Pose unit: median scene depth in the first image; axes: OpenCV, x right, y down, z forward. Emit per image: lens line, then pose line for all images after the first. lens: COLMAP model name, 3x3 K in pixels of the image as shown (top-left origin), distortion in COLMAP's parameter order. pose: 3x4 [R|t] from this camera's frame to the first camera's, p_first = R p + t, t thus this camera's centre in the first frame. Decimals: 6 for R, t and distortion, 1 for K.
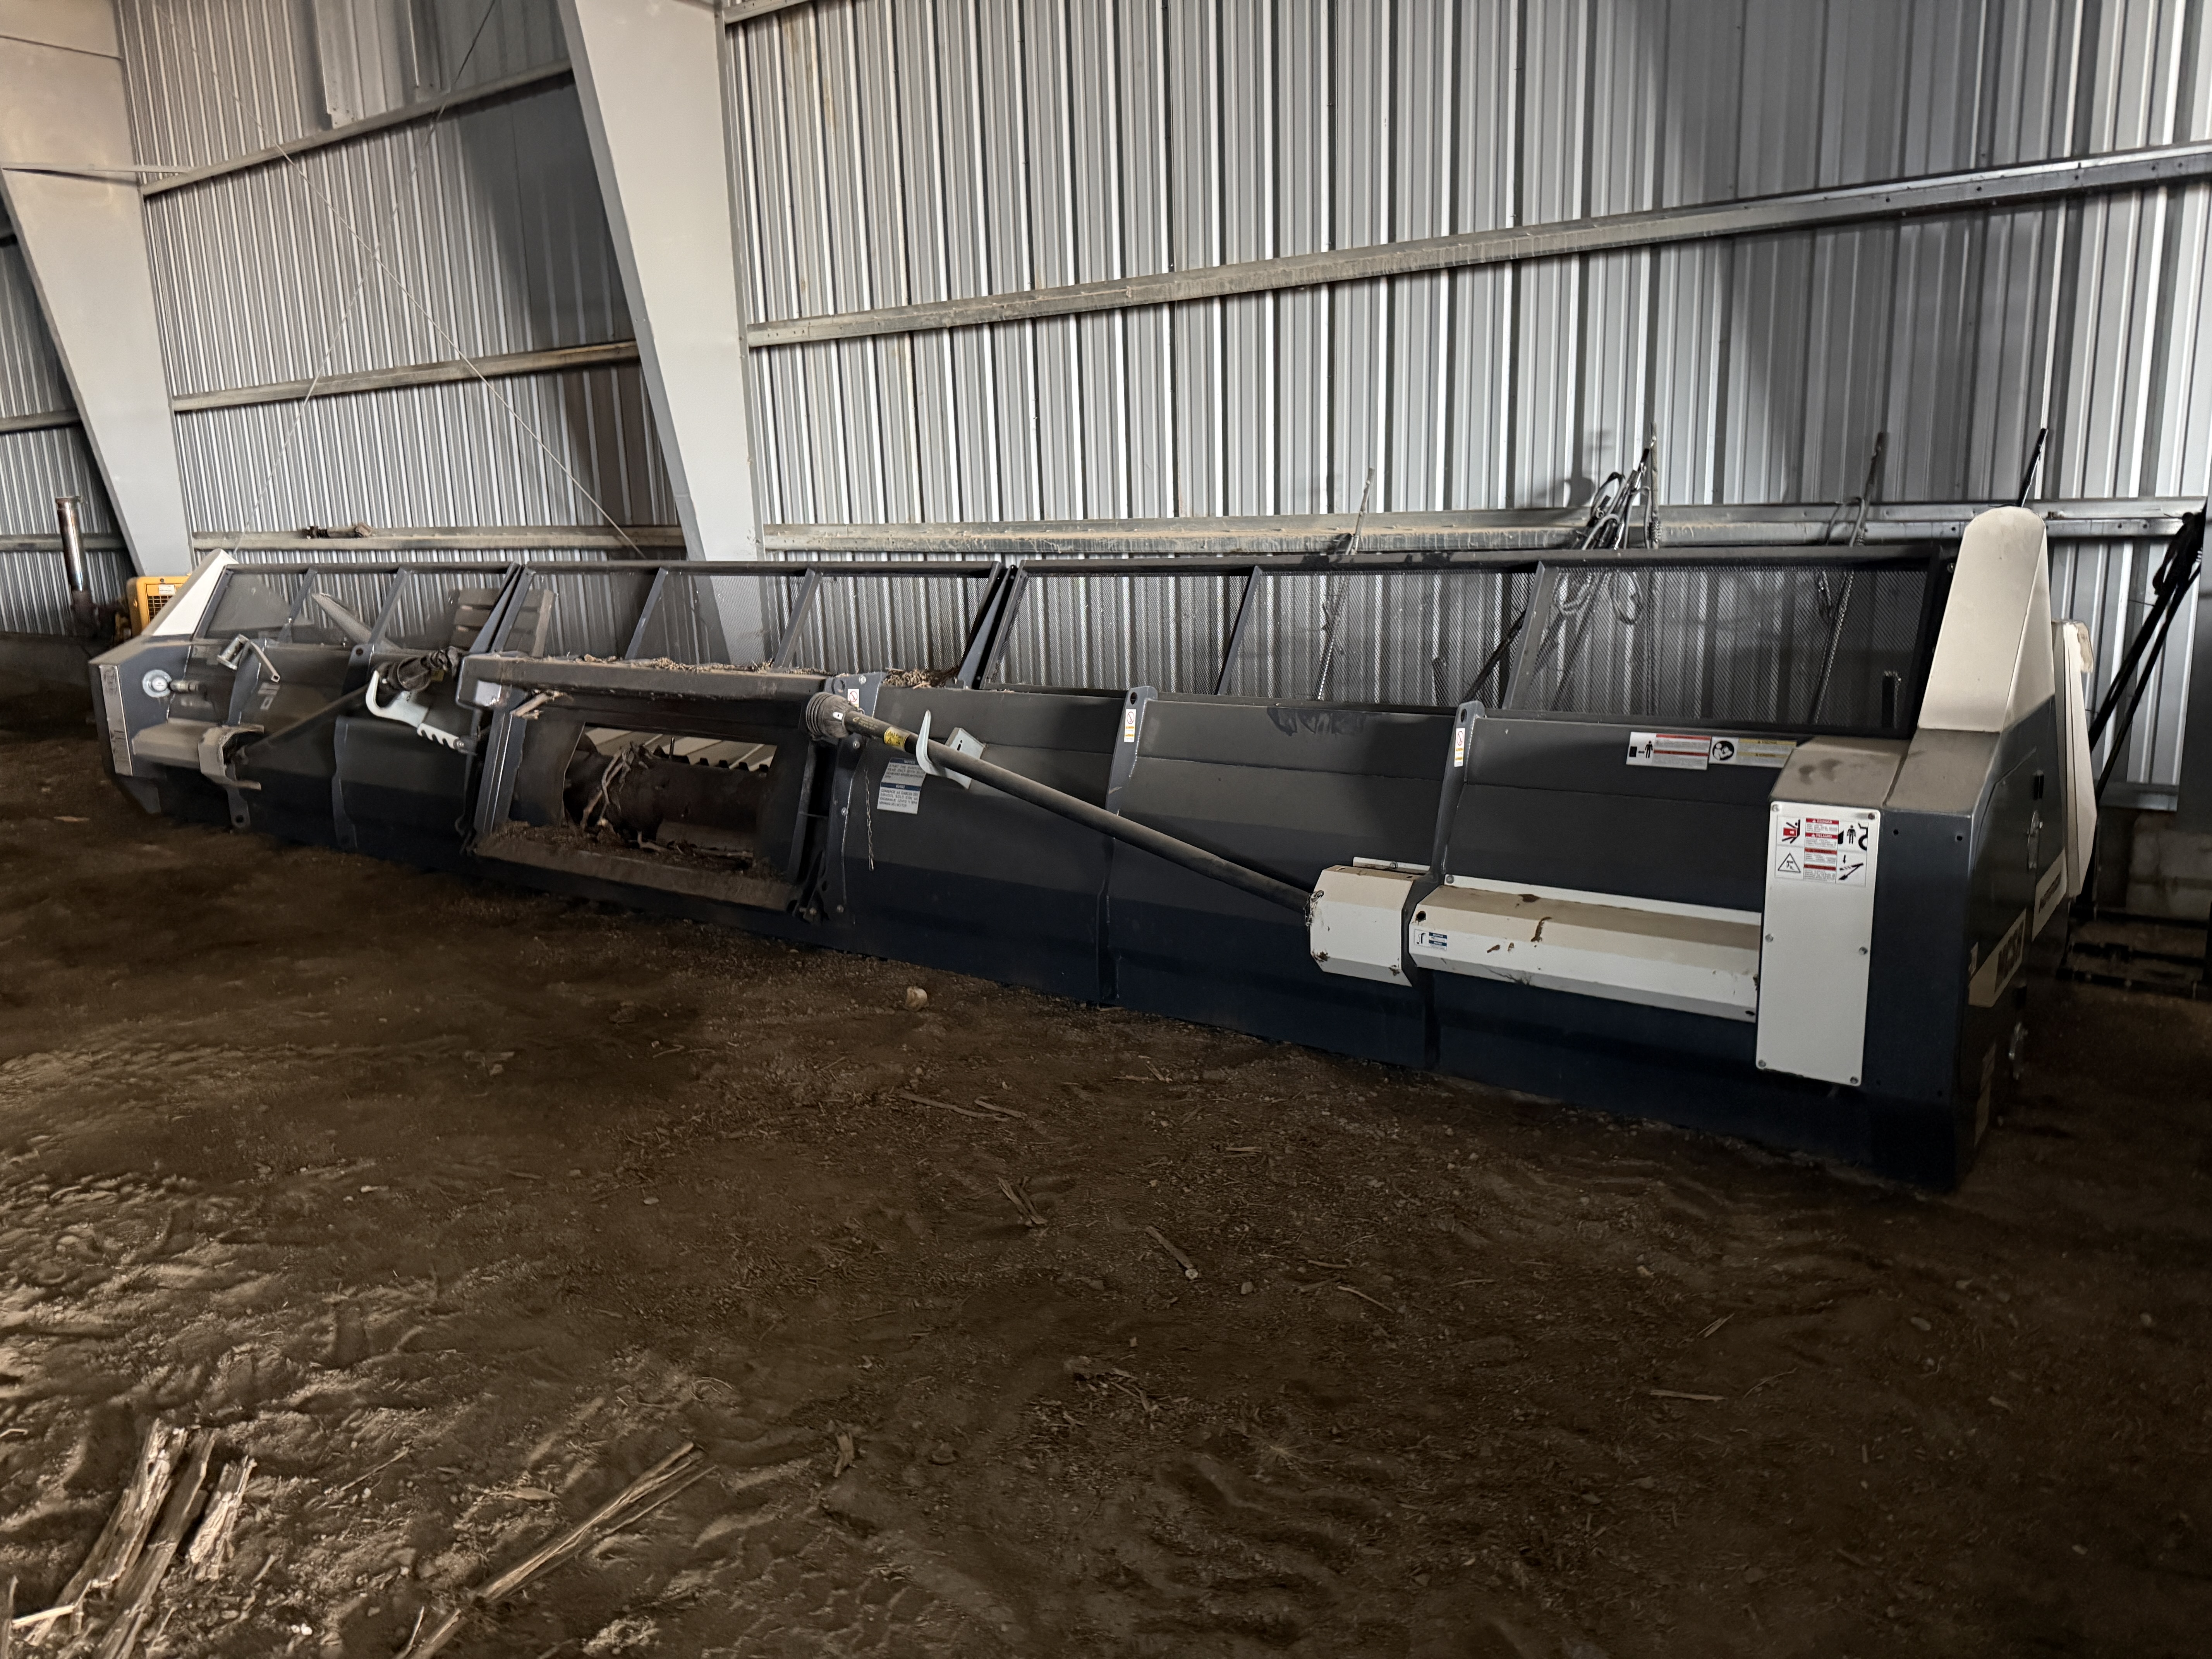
lens RADIAL K [[1659.0, 0, 1011.4], [0, 1659.0, 827.5], [0, 0, 1]] dist [0.055373, -0.093195]
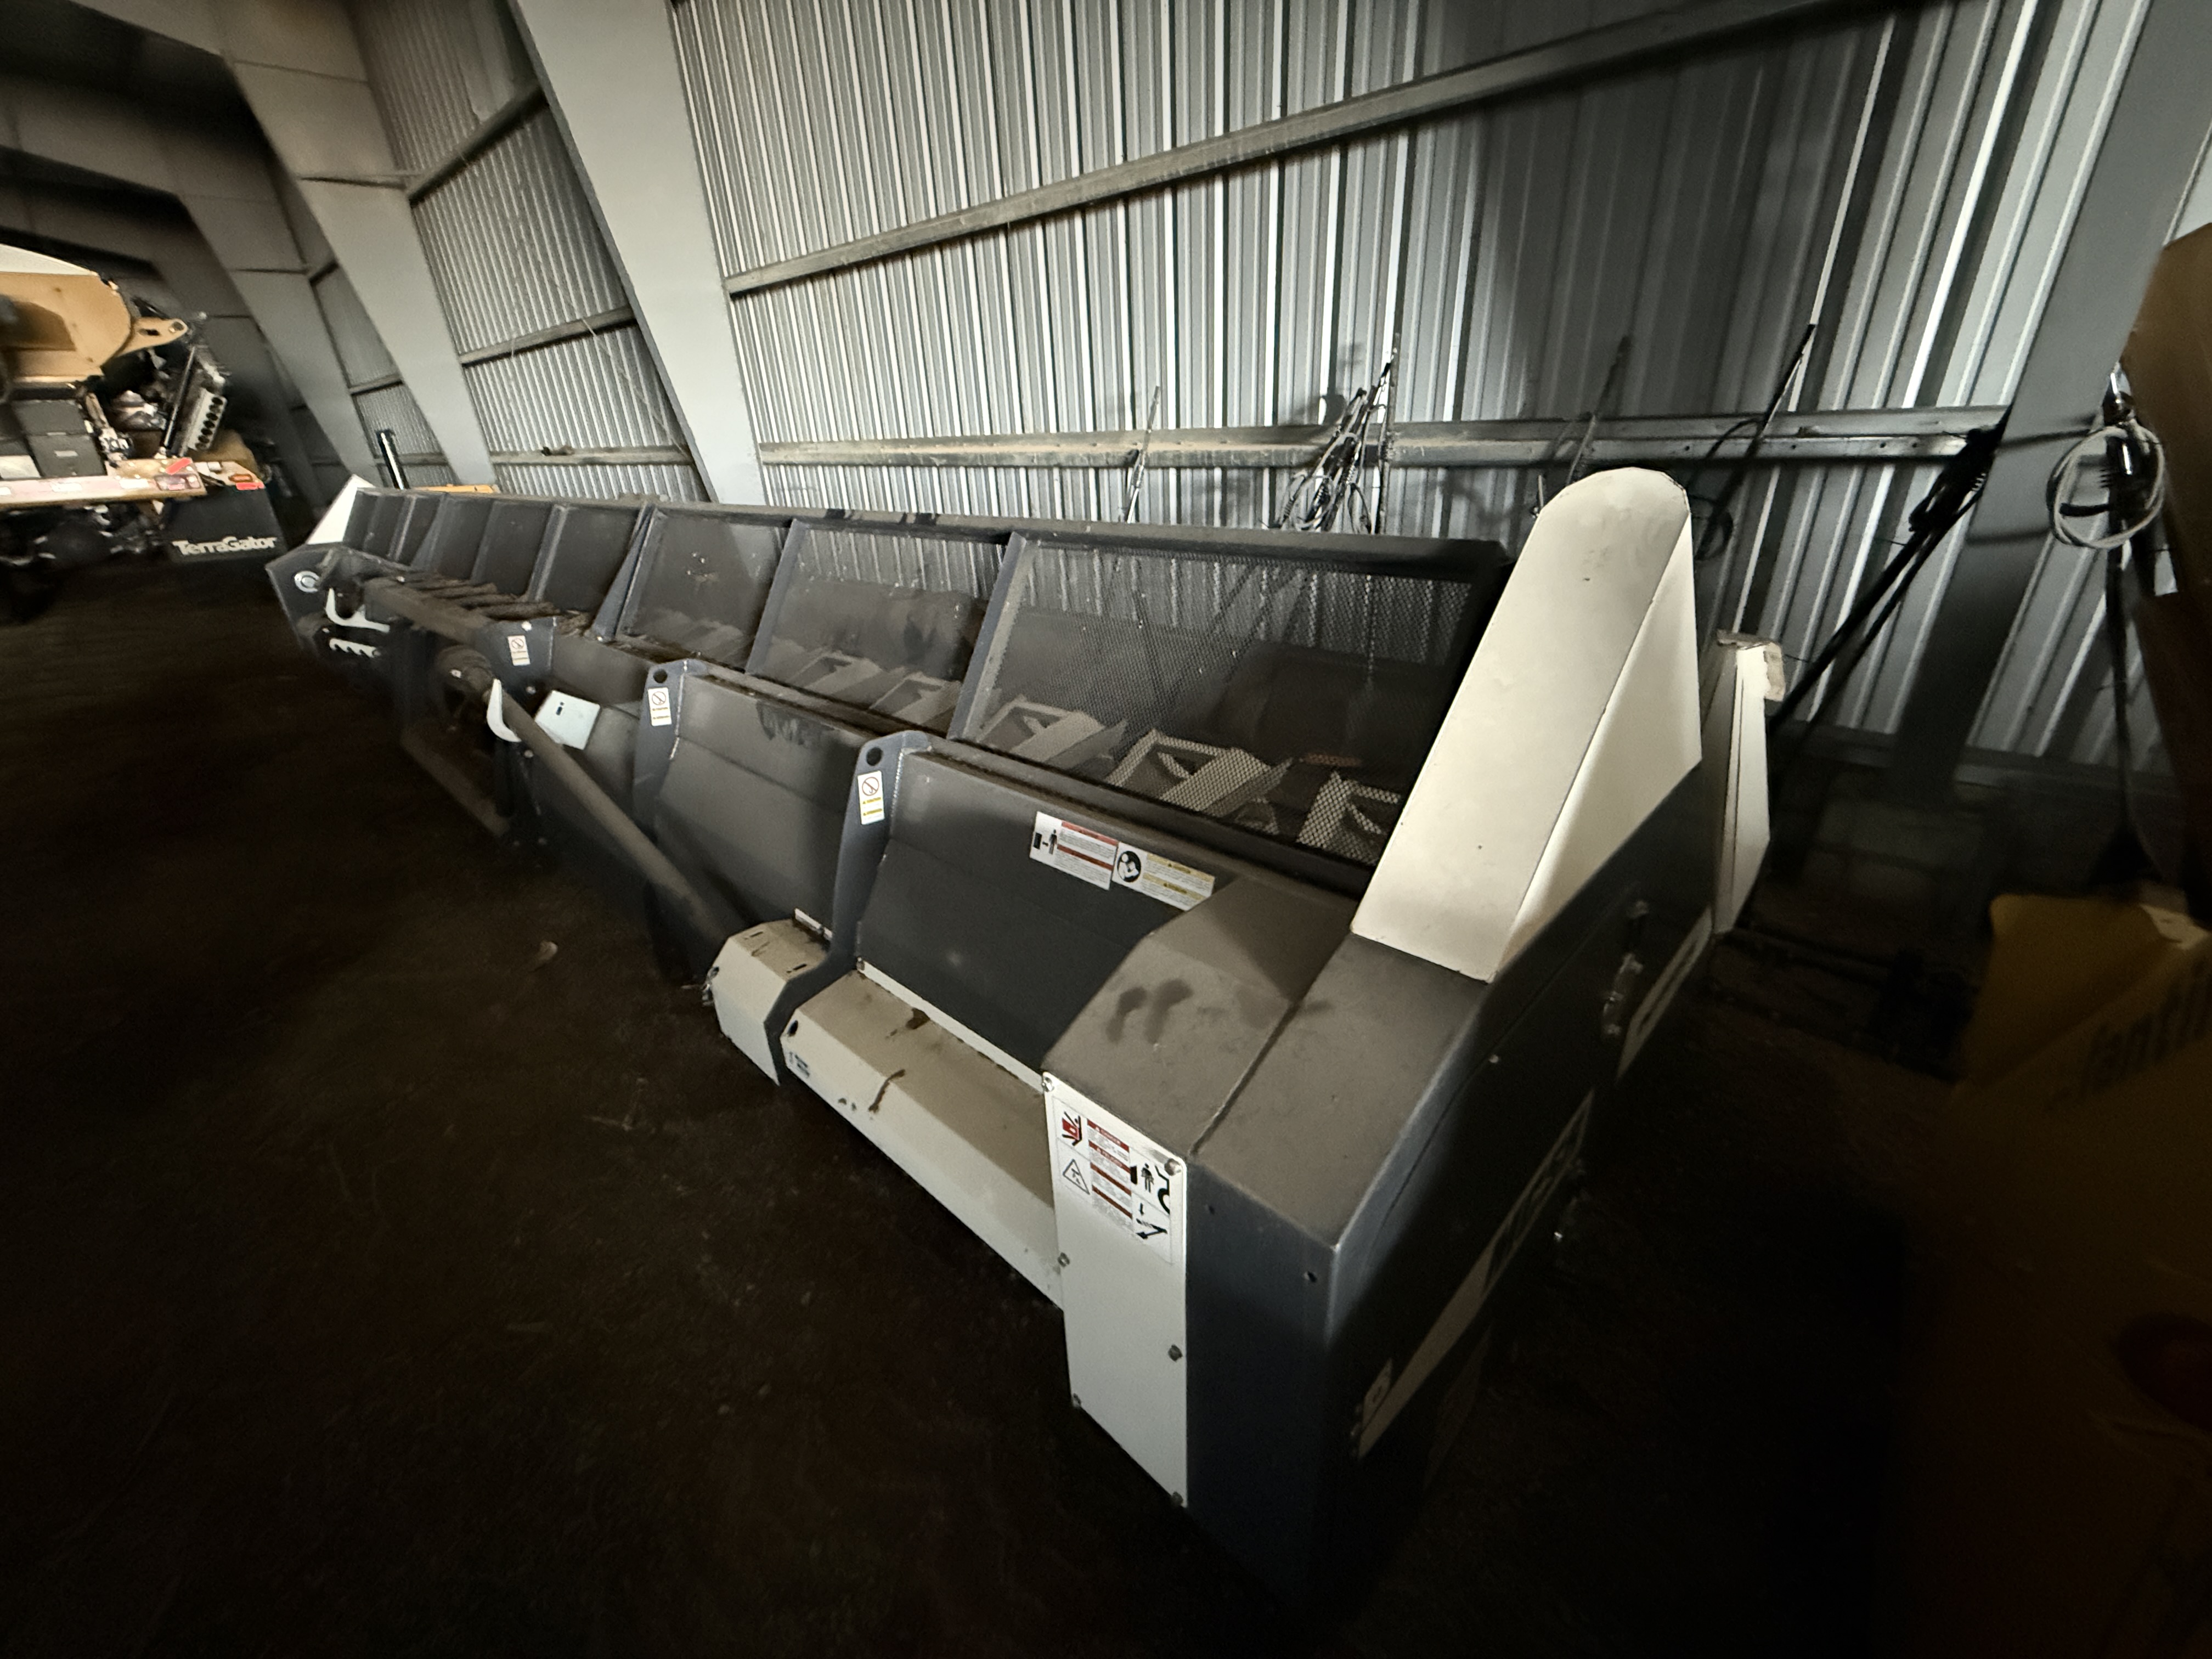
lens RADIAL K [[890.8, 0, 1097.6], [0, 890.8, 828.5], [0, 0, 1]] dist [-0.007360, -0.000261]
pose [[0.994116, 0.026844, -0.104947, 0.307205], [-0.000012, 0.968837, 0.247699, -0.100099], [0.108325, -0.246240, 0.963136, 0.456317]]
